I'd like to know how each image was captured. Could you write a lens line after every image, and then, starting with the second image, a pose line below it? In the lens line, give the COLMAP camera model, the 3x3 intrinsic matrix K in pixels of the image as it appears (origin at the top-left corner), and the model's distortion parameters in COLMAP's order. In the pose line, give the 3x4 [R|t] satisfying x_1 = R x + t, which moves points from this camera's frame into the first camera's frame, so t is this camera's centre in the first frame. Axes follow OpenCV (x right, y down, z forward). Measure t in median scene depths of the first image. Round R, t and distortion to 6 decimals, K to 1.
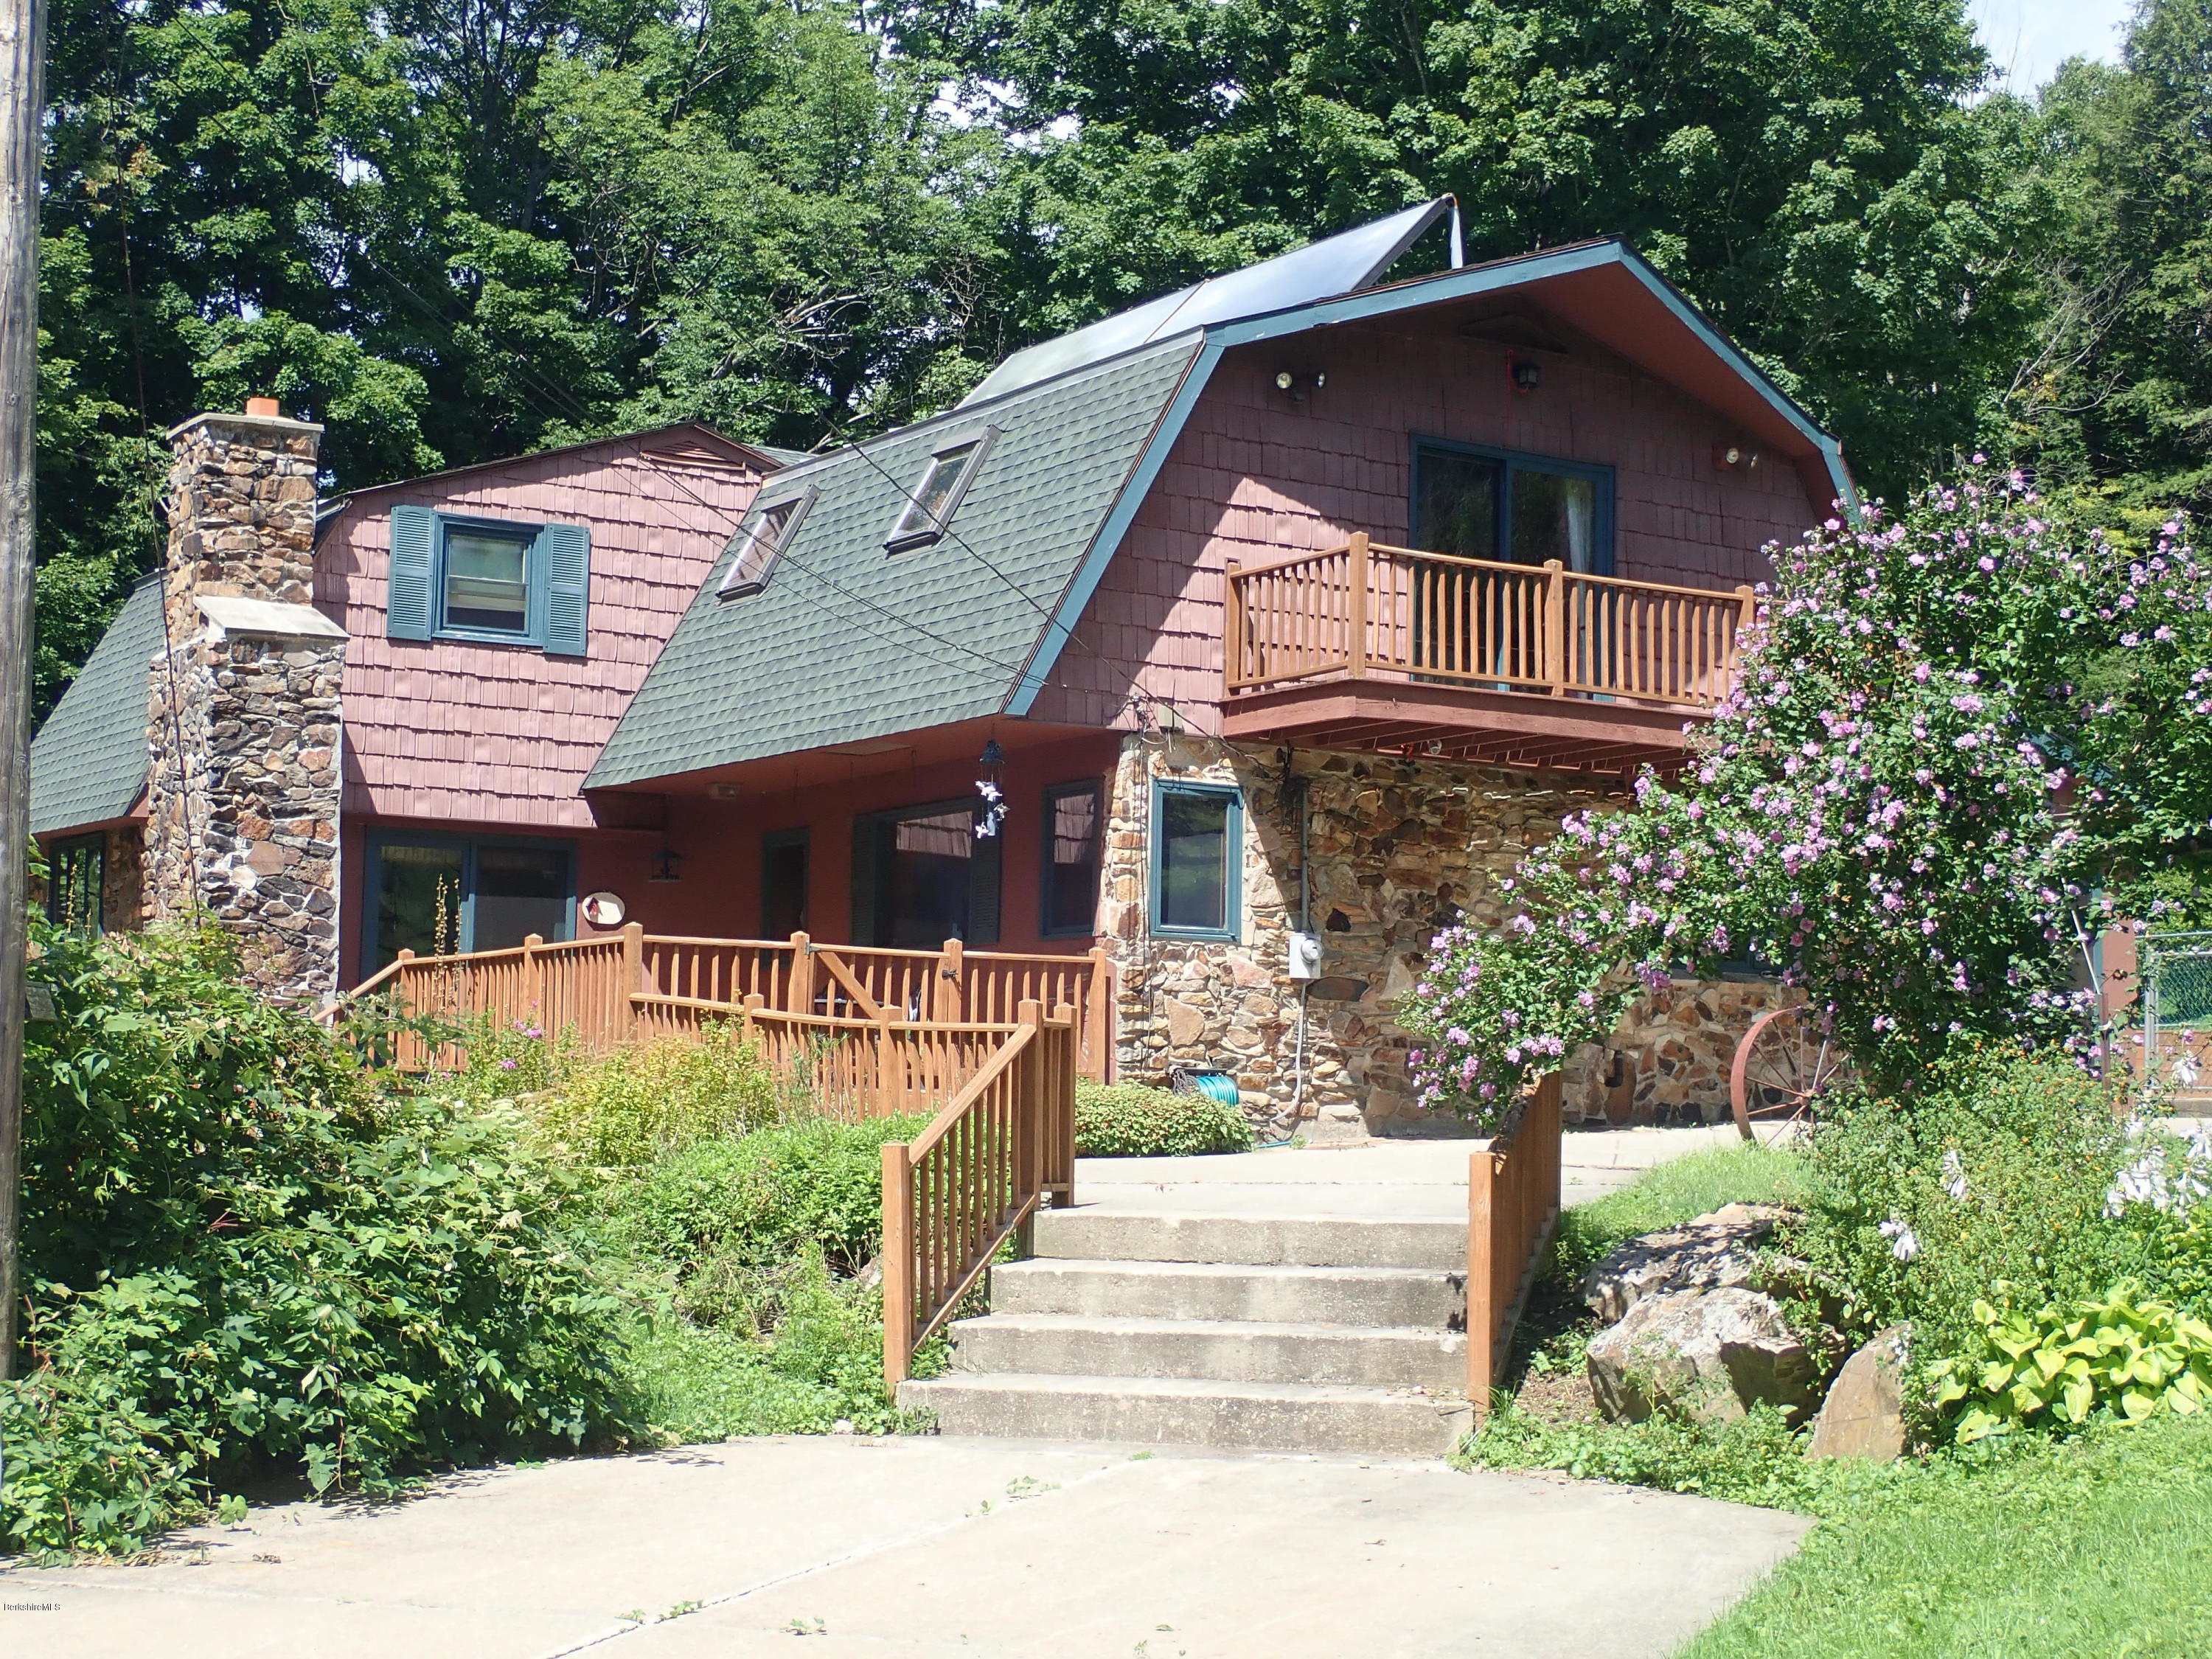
lens RADIAL K [[3226.4, 0, 1100.9], [0, 3226.4, 829.9], [0, 0, 1]] dist [0.013400, 0.000000]
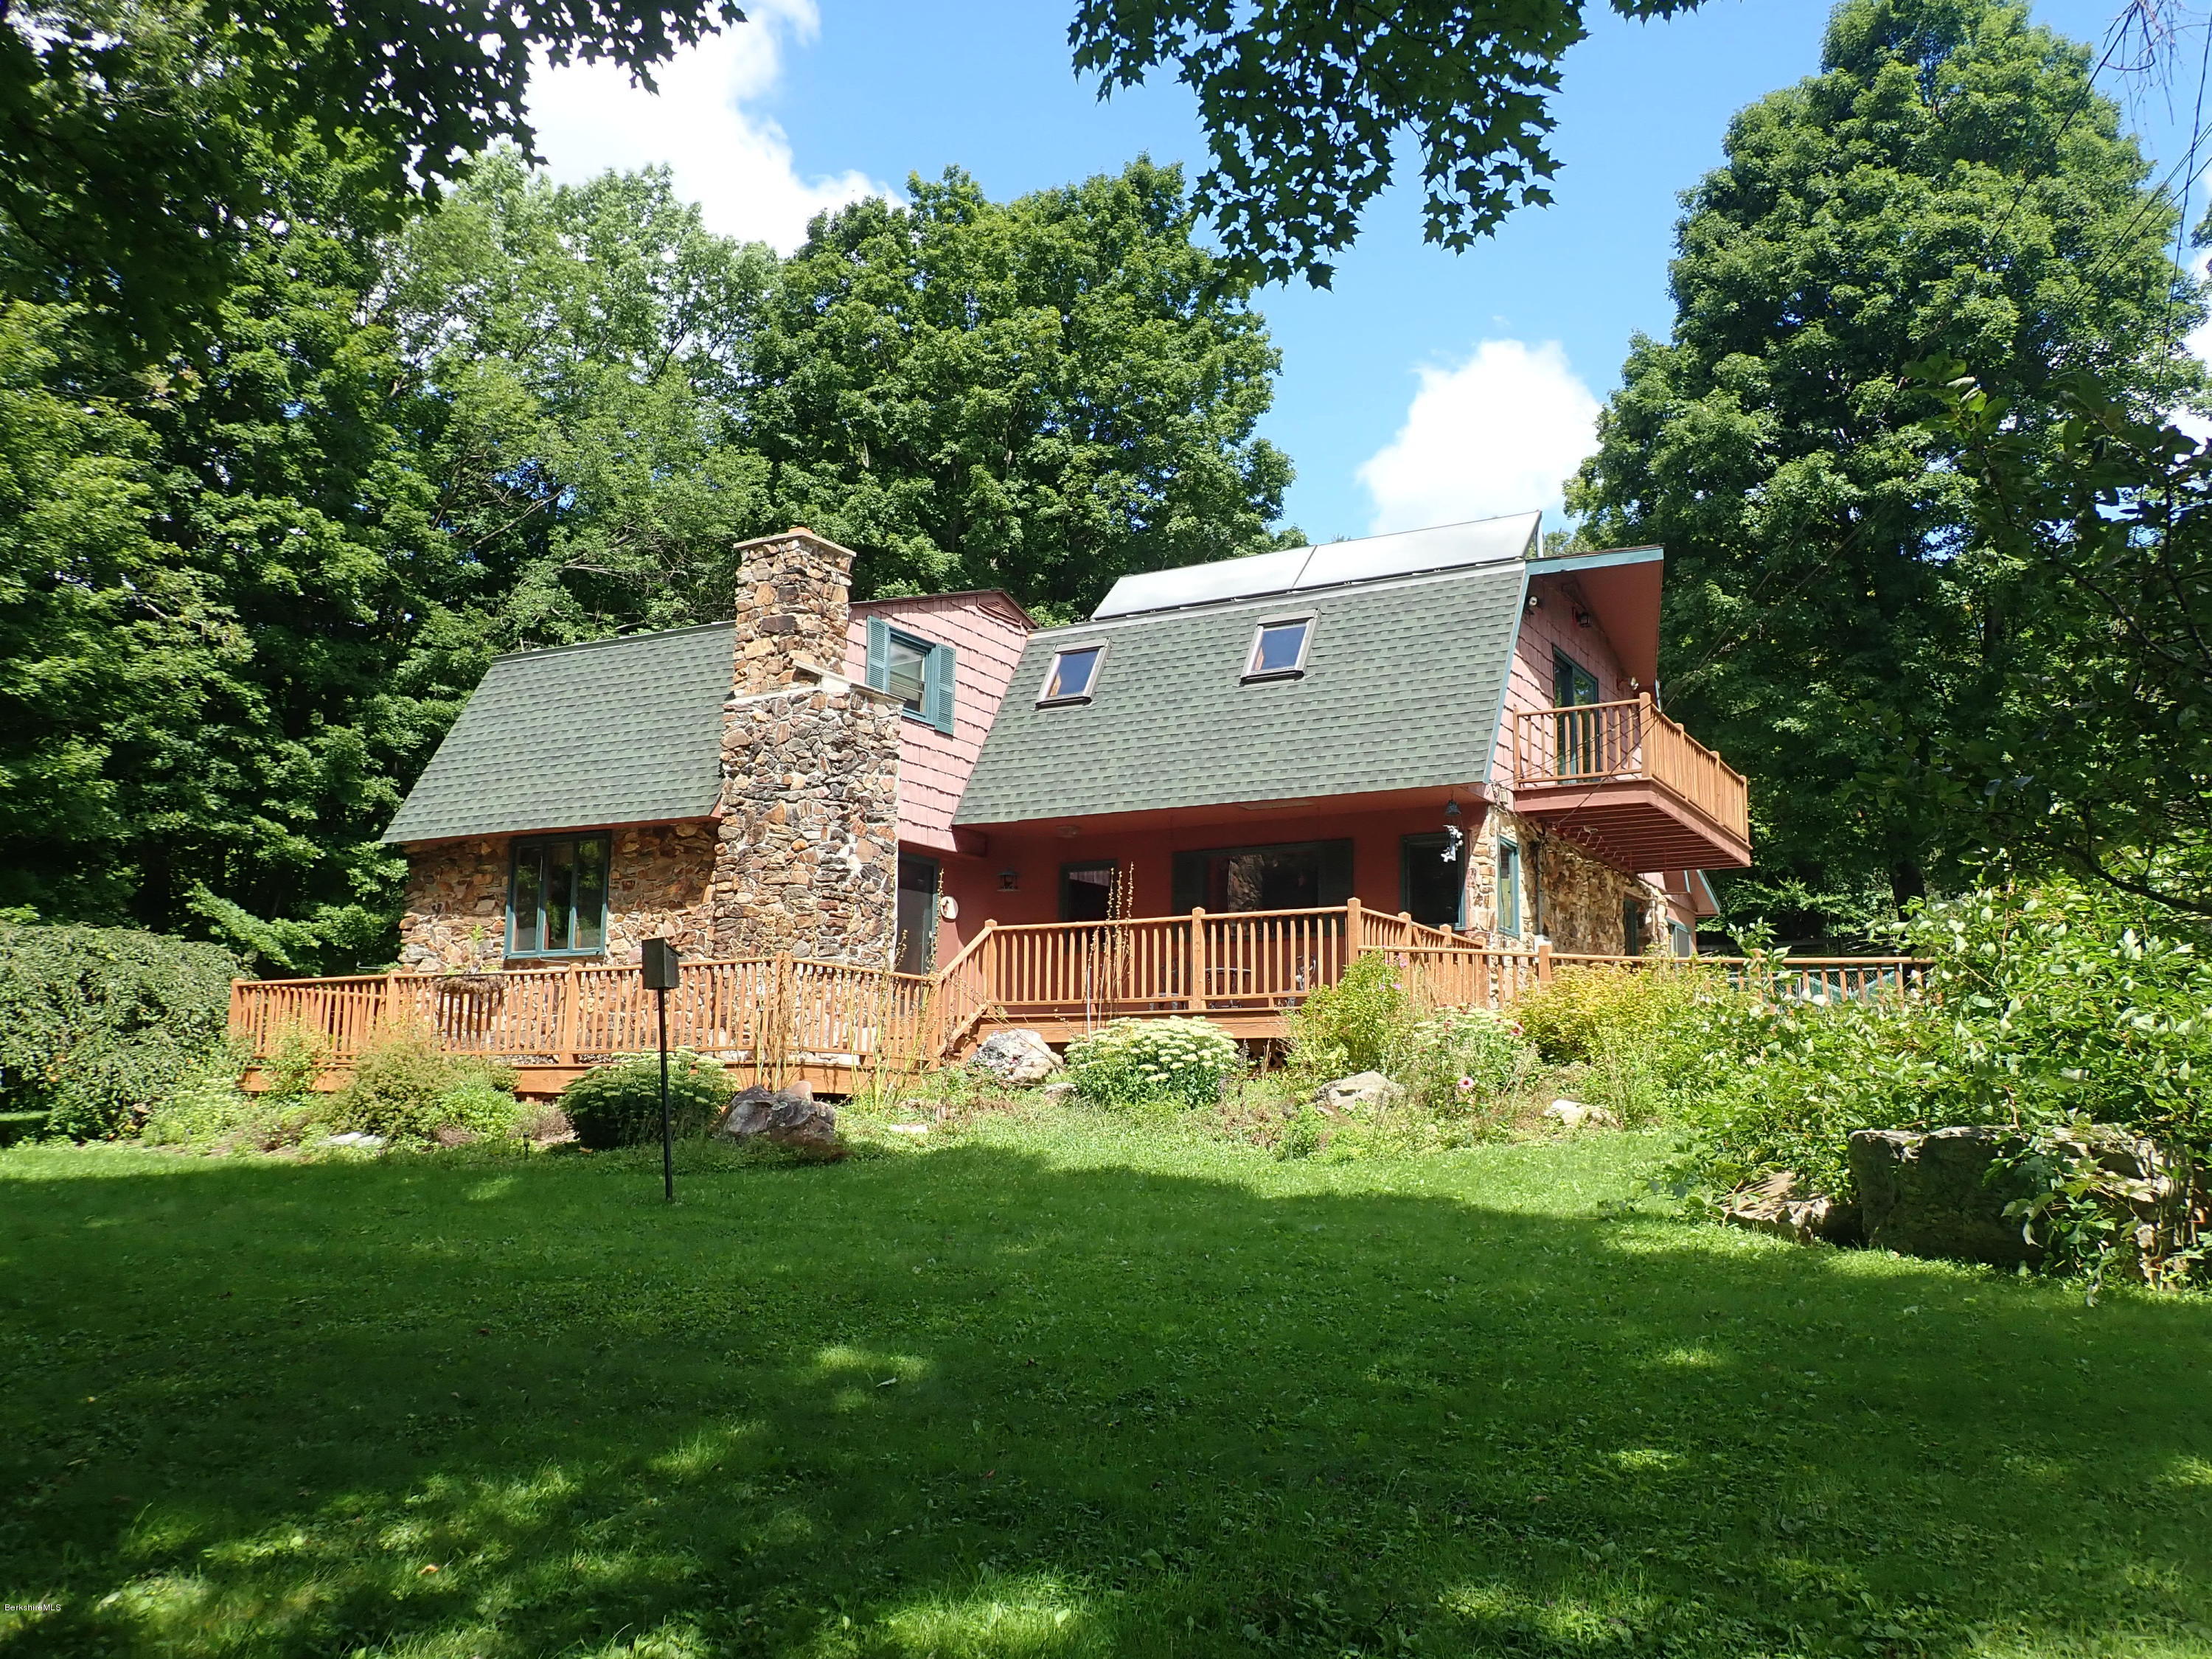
lens RADIAL K [[1805.7, 0, 1087.6], [0, 1805.7, 827.7], [0, 0, 1]] dist [0.000605, 0.004459]
pose [[0.894025, 0.073655, 0.441921, -0.529567], [-0.043600, 0.996015, -0.077800, 0.056474], [-0.445891, 0.050287, 0.893674, 0.270731]]
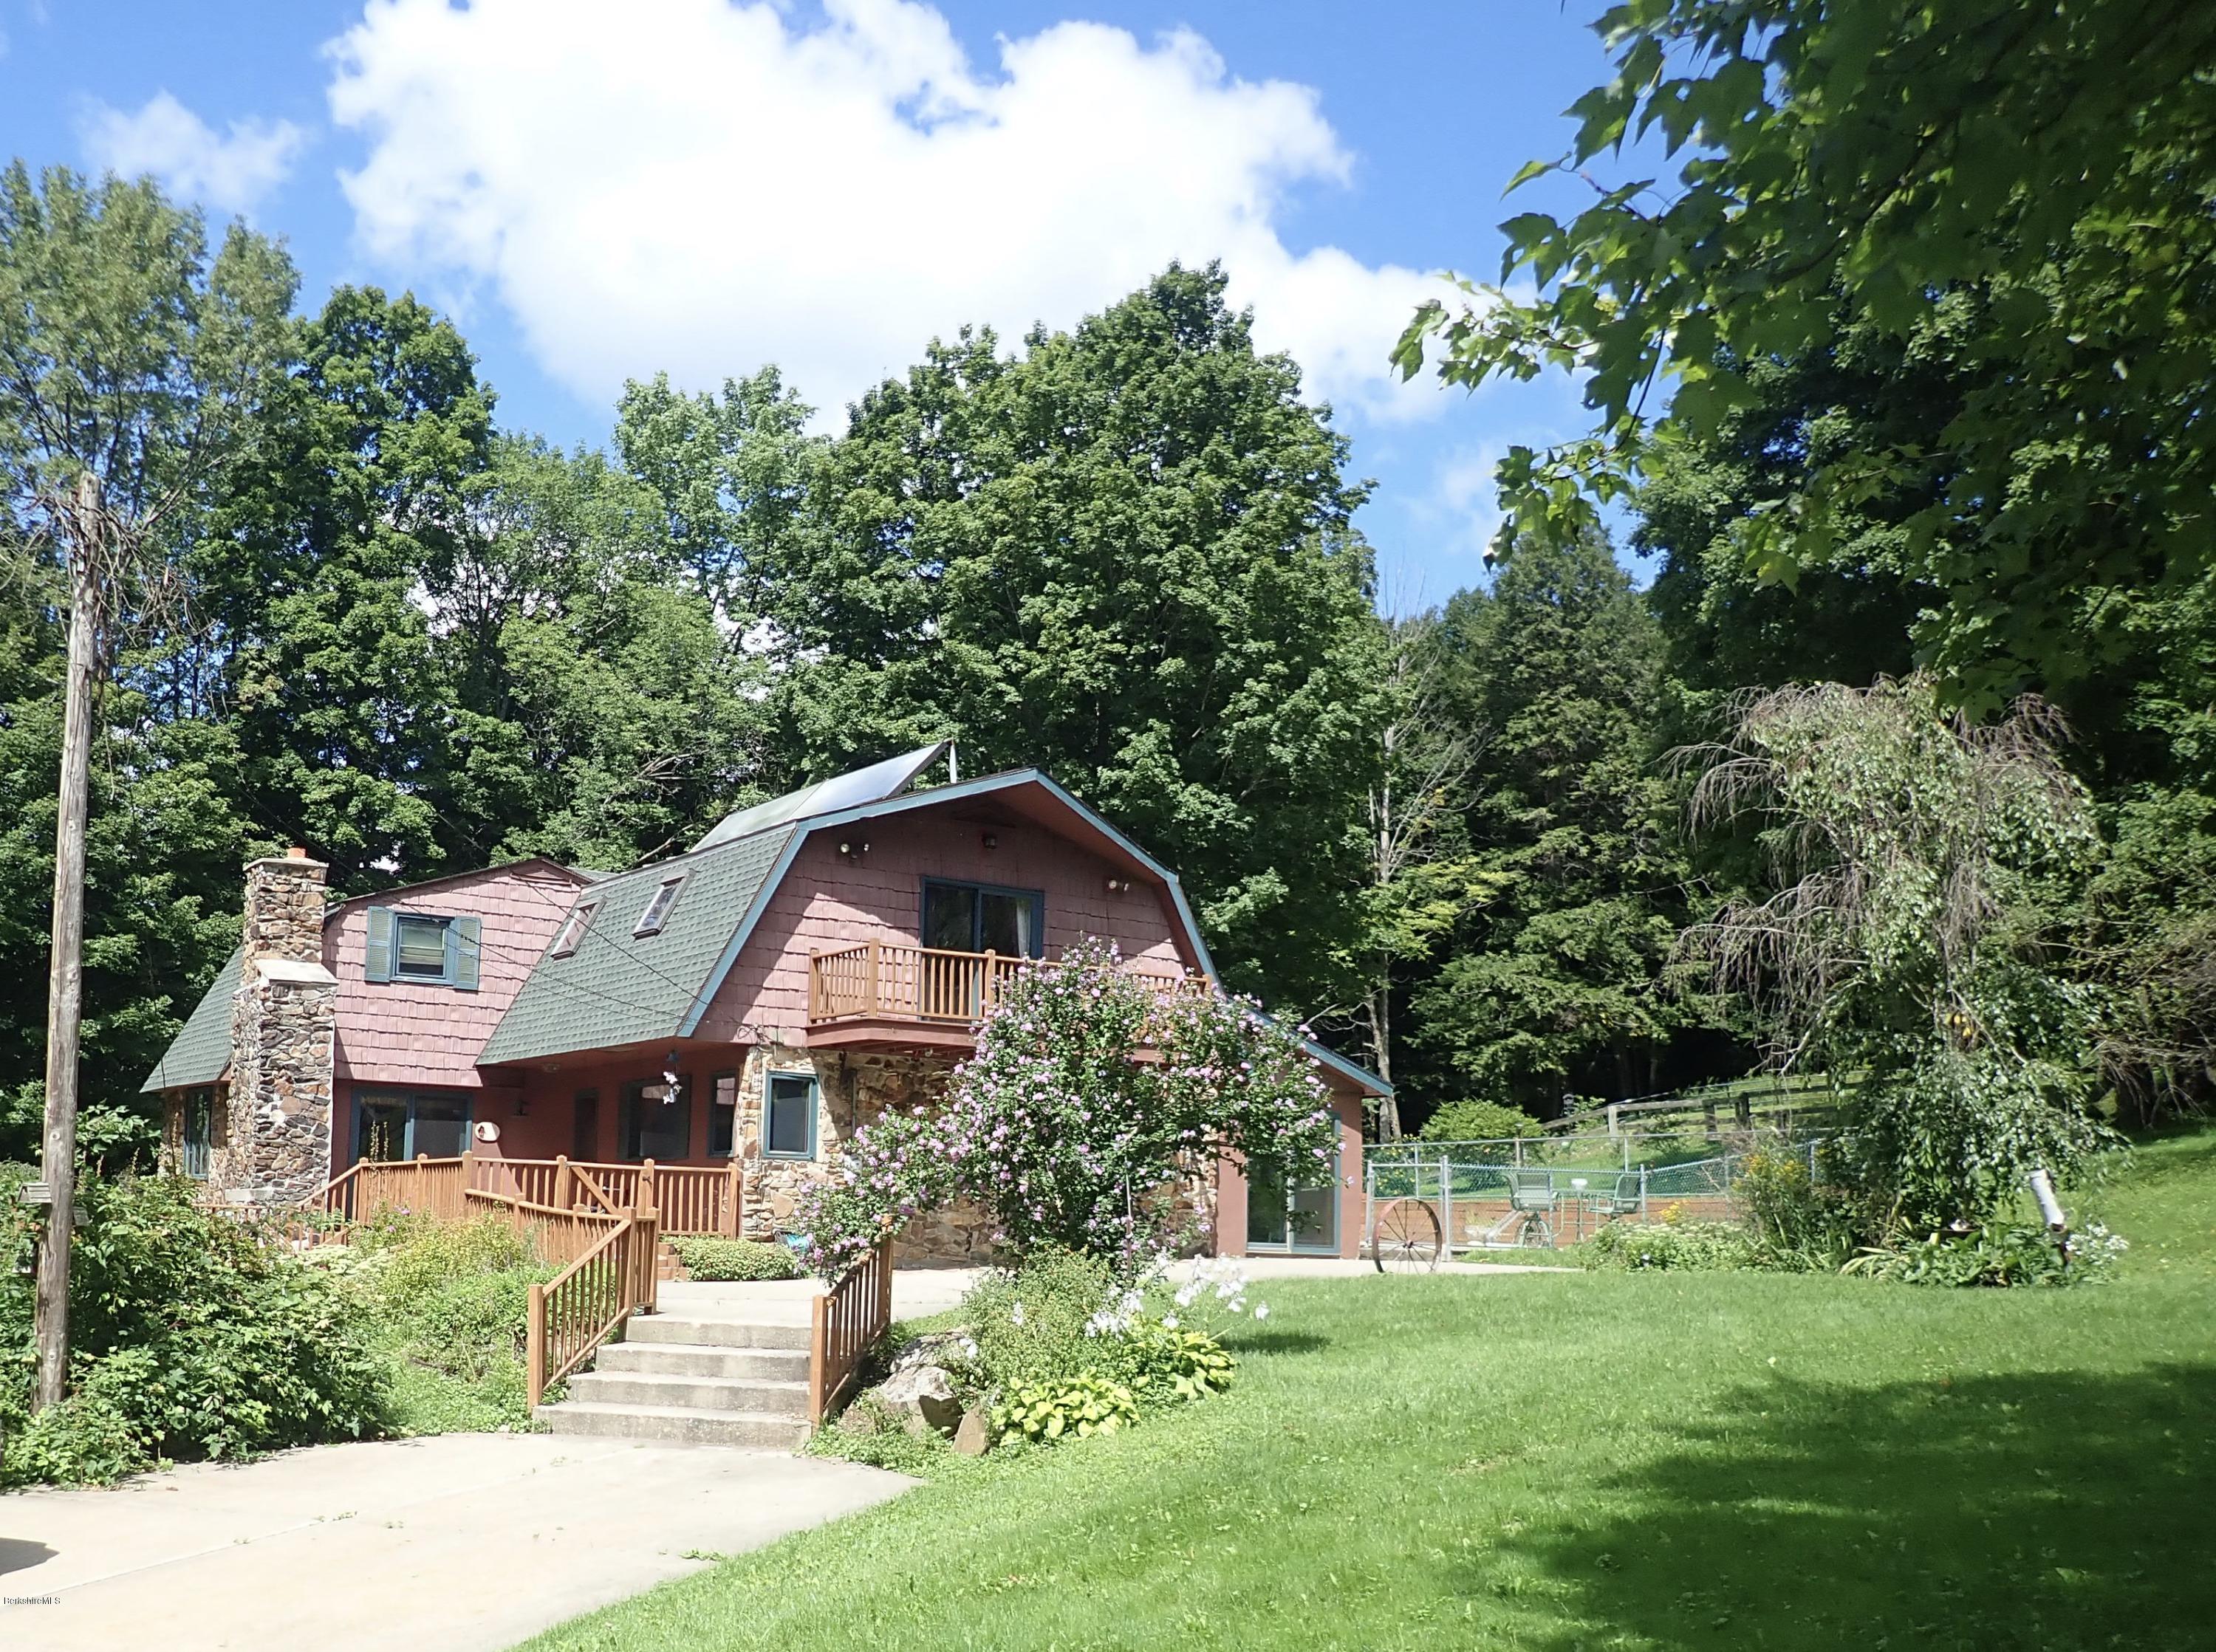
lens RADIAL K [[2036.6, 0, 810.6], [0, 2036.6, 1020.4], [0, 0, 1]] dist [-0.002414, 0.000000]
pose [[0.998548, 0.005934, -0.053538, 0.096028], [-0.006587, 0.999906, -0.012039, -0.027991], [0.053461, 0.012375, 0.998493, -0.128871]]
